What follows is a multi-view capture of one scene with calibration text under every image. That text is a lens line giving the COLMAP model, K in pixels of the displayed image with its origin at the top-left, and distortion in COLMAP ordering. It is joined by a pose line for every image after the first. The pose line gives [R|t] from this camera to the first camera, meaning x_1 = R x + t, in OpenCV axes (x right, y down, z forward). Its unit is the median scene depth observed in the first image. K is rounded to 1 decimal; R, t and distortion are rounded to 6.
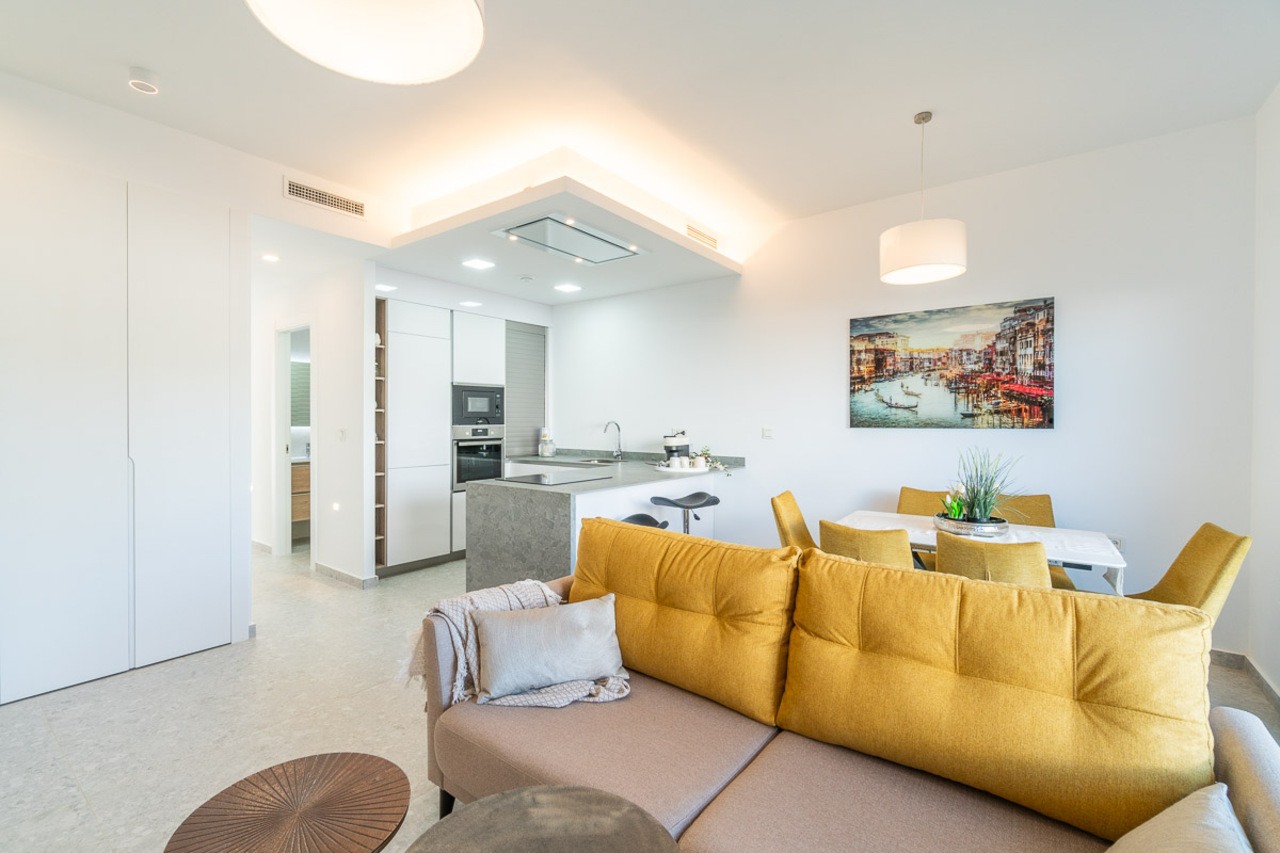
lens RADIAL K [[552.6, 0, 633.2], [0, 552.6, 423.2], [0, 0, 1]] dist [-0.002016, -0.000314]
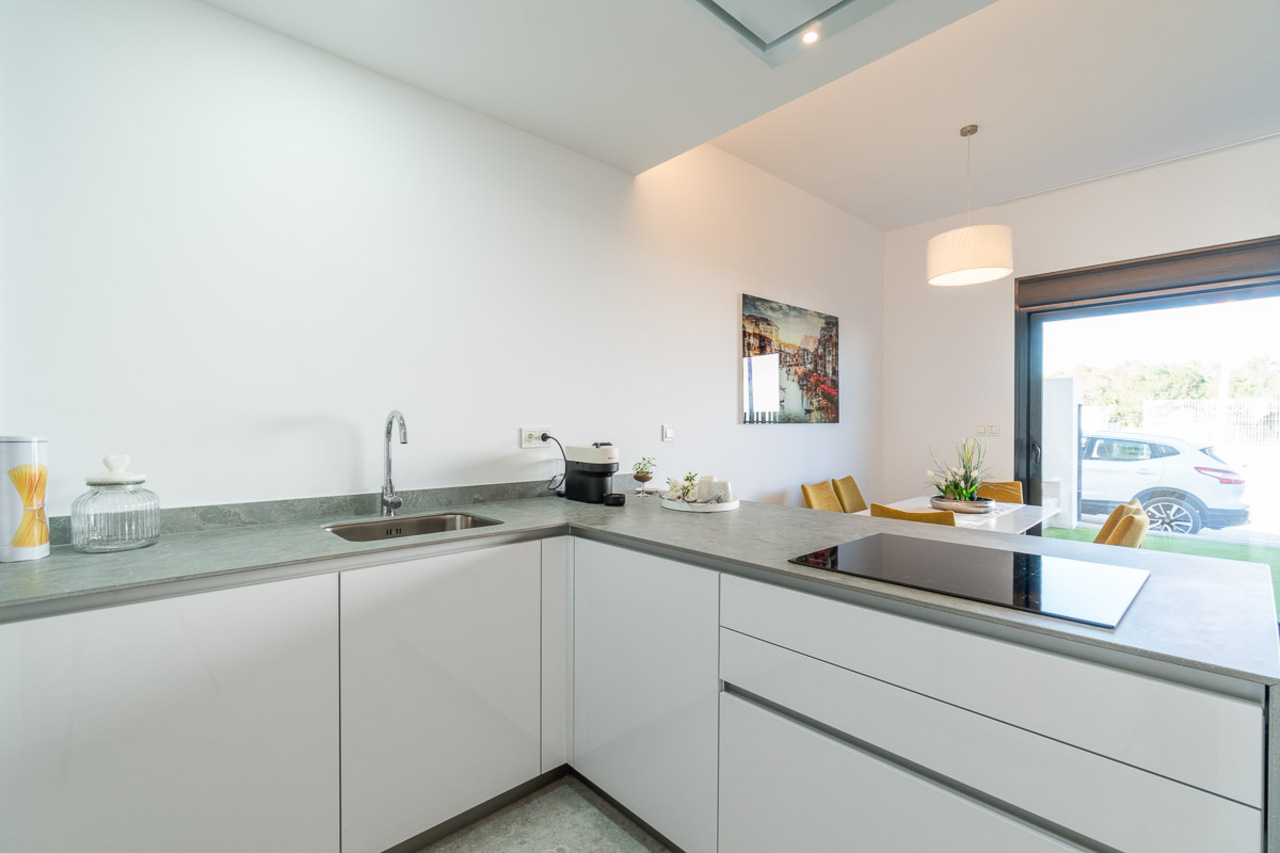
lens RADIAL K [[552.6, 0, 632.2], [0, 552.6, 425.2], [0, 0, 1]] dist [-0.002016, -0.000314]
pose [[0.202922, -0.000721, 0.979195, -0.462800], [0.009374, 0.999955, -0.001206, 0.010228], [-0.979150, 0.009424, 0.202920, 0.999980]]
